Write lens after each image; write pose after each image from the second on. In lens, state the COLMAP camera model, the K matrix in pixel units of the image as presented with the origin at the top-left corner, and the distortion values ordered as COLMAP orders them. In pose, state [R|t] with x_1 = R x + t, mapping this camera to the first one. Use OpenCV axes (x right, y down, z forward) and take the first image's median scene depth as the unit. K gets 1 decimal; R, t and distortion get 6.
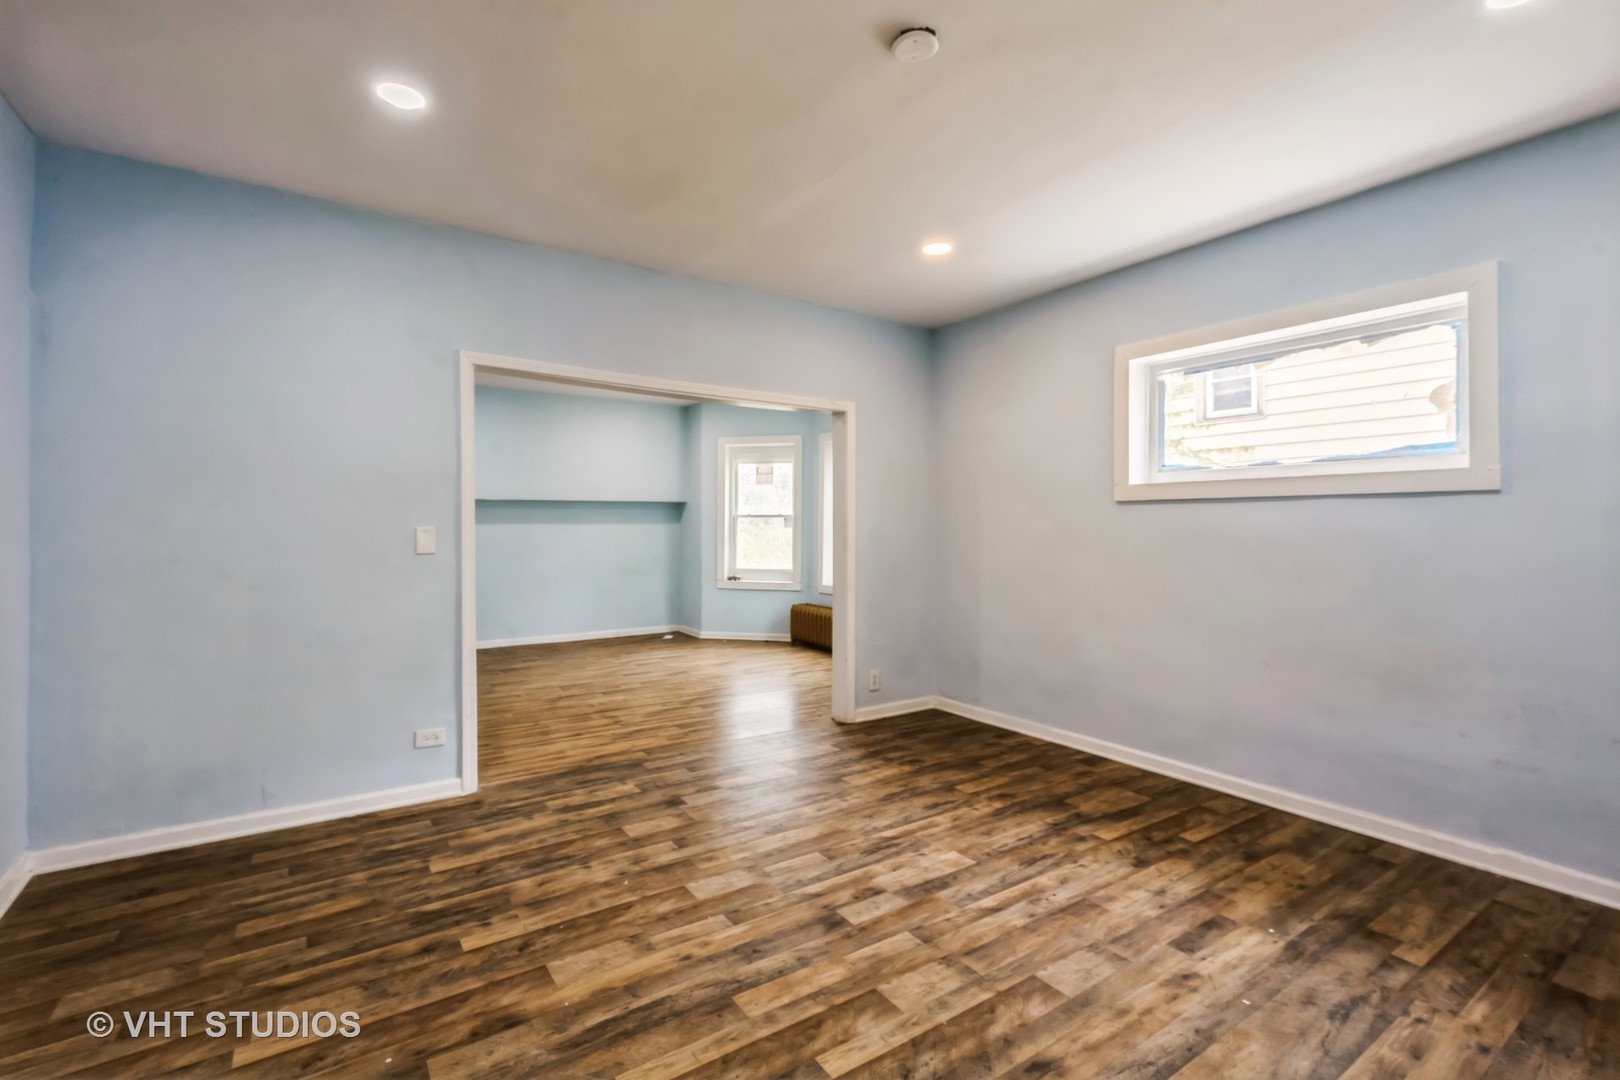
lens RADIAL K [[729.5, 0, 809.2], [0, 729.5, 527.4], [0, 0, 1]] dist [0.003087, 0.000021]
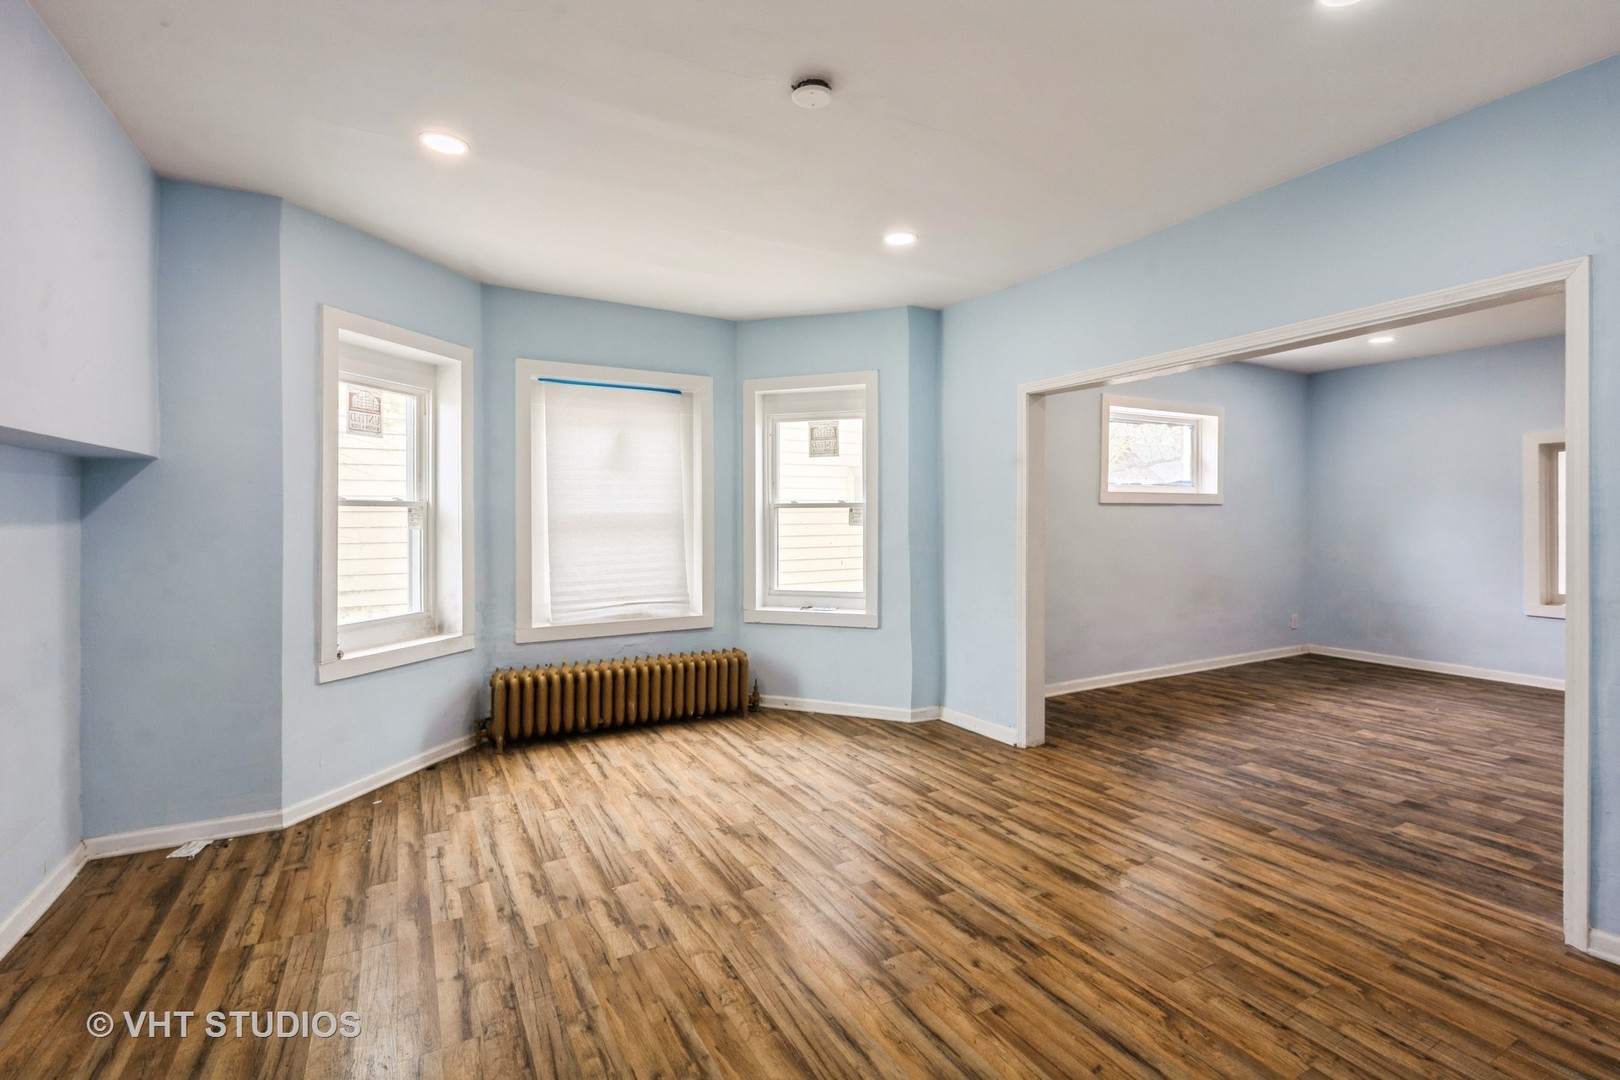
lens RADIAL K [[733.3, 0, 819.8], [0, 733.3, 518.8], [0, 0, 1]] dist [-0.000674, -0.000011]
pose [[0.079952, -0.000547, 0.996799, -1.361460], [-0.000229, 1.000000, 0.000567, -0.007081], [-0.996799, -0.000273, 0.079951, 1.903386]]
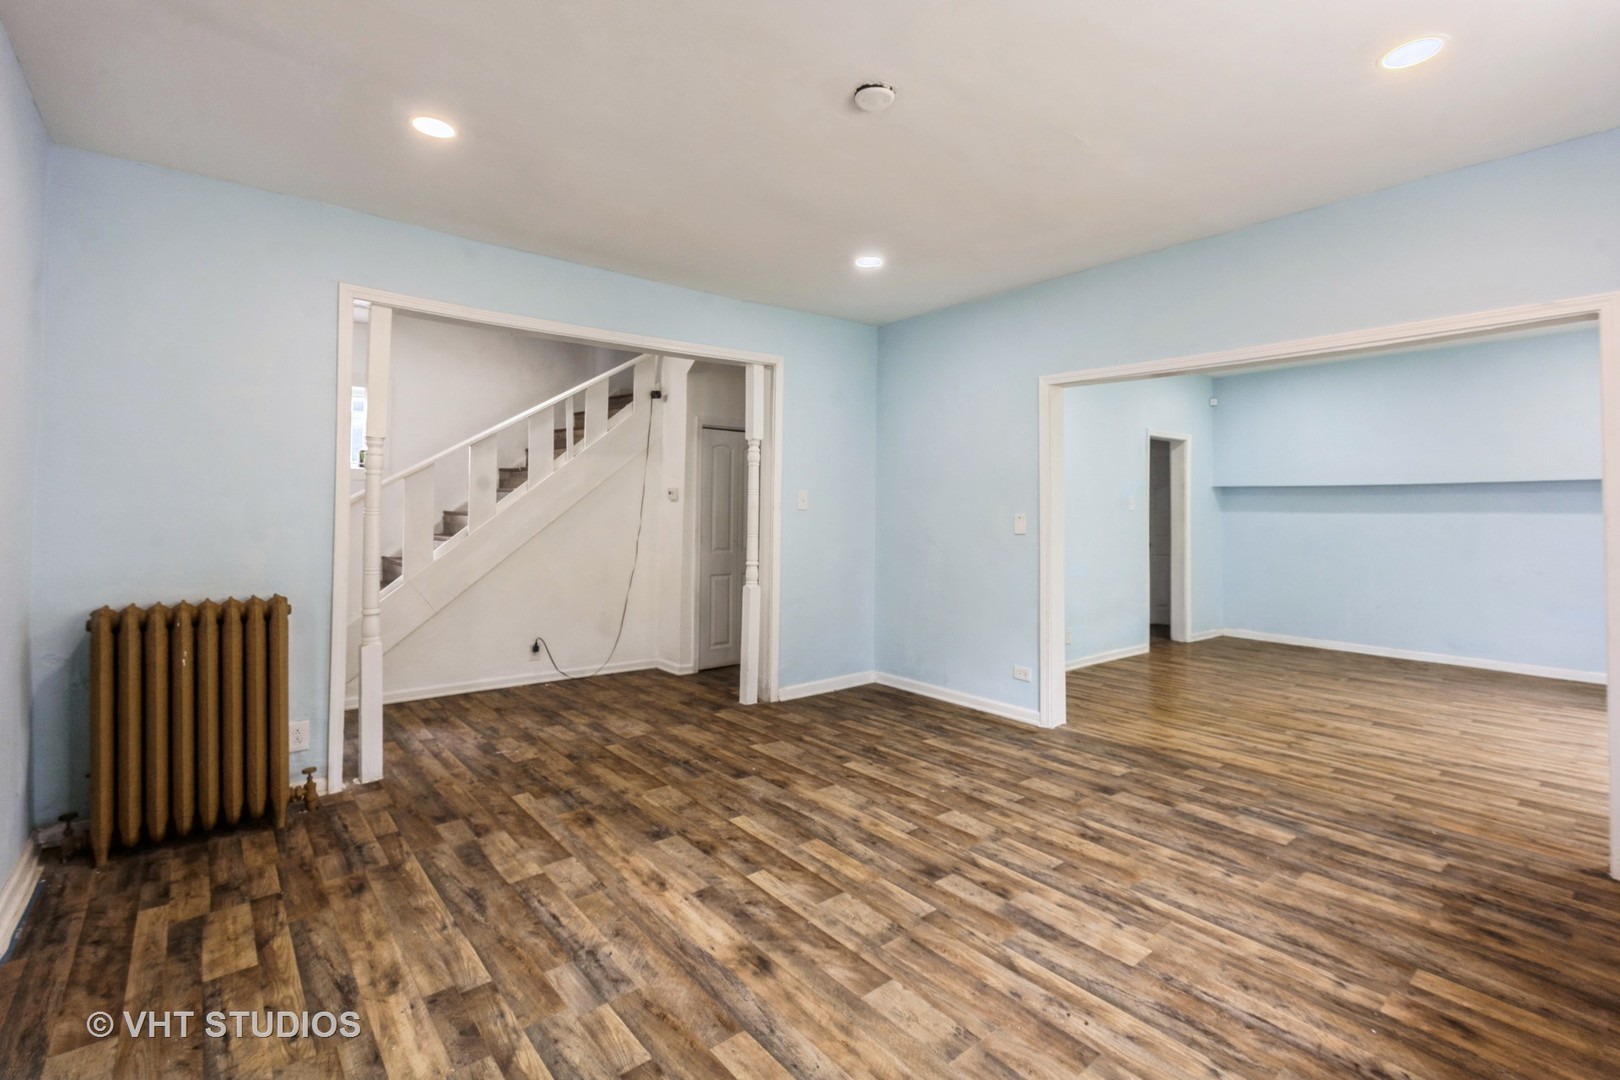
lens RADIAL K [[733.9, 0, 795.6], [0, 733.9, 492.6], [0, 0, 1]] dist [0.000736, -0.000744]
pose [[0.077748, -0.025409, -0.996649, 0.884101], [-0.007527, 0.999632, -0.026072, -0.001719], [0.996945, 0.009529, 0.077528, 0.547179]]
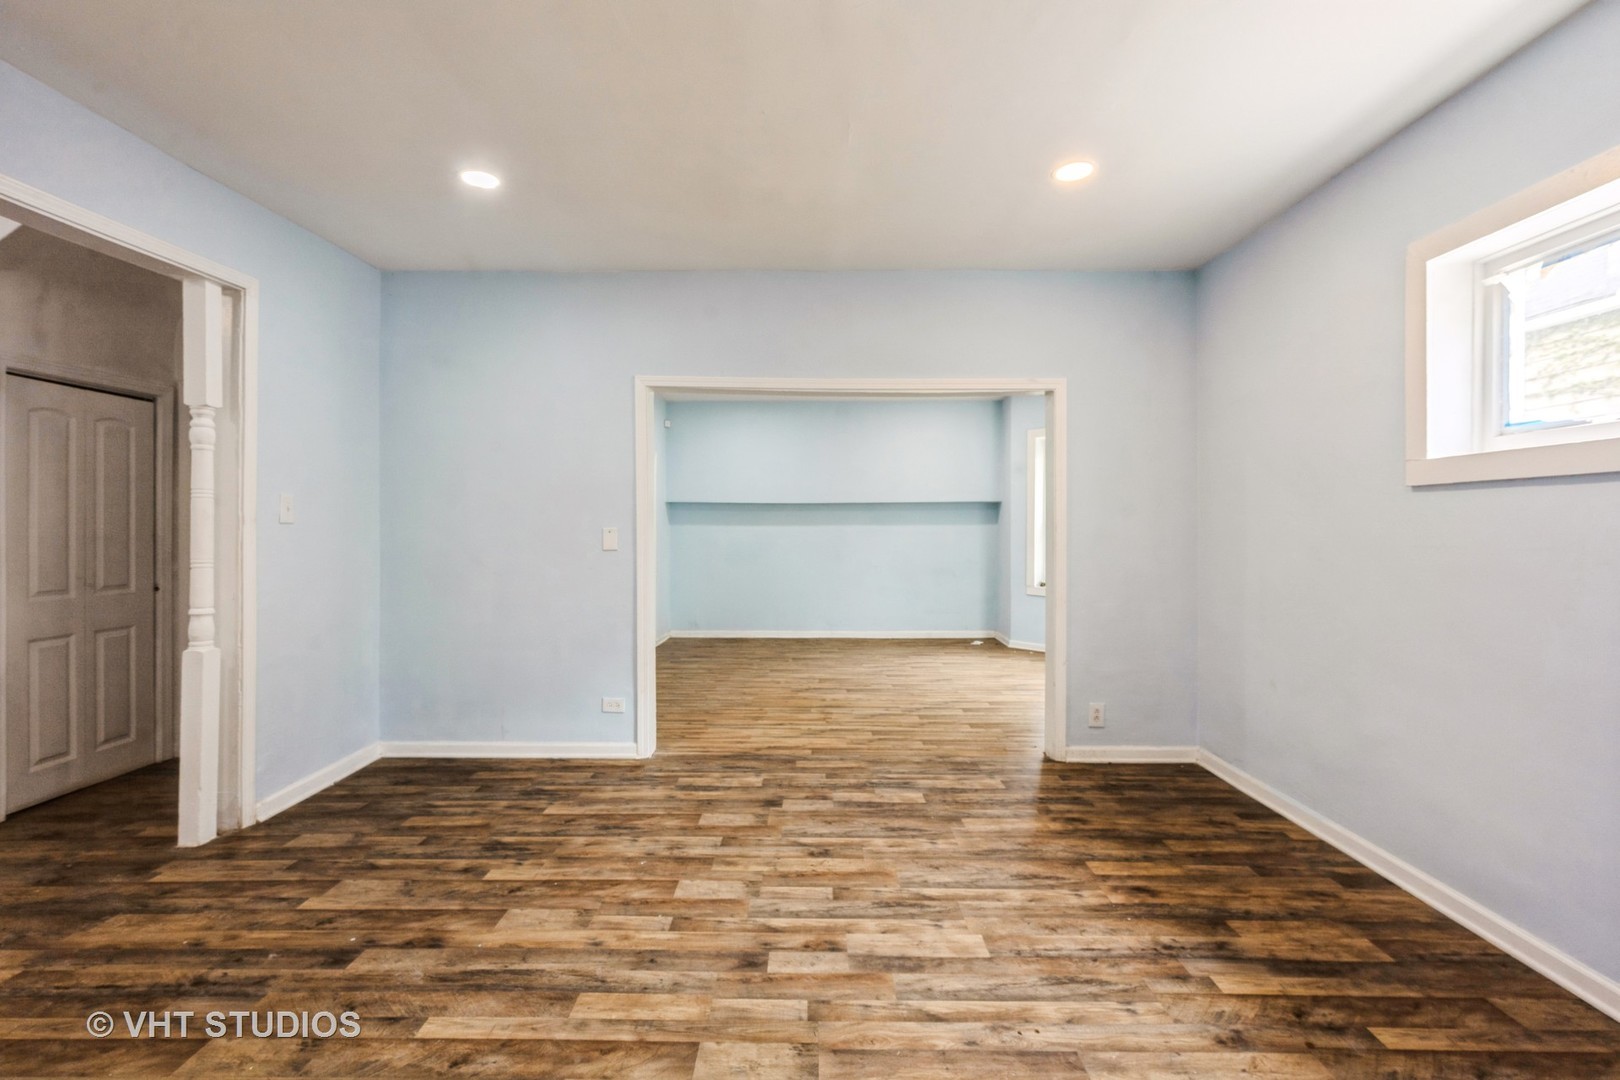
lens RADIAL K [[734.6, 0, 808.5], [0, 734.6, 530.0], [0, 0, 1]] dist [0.002675, -0.000716]
pose [[0.821606, 0.001063, -0.570054, 0.475054], [-0.000246, 0.999999, 0.001510, 0.002726], [0.570055, -0.001100, 0.821606, 0.226589]]
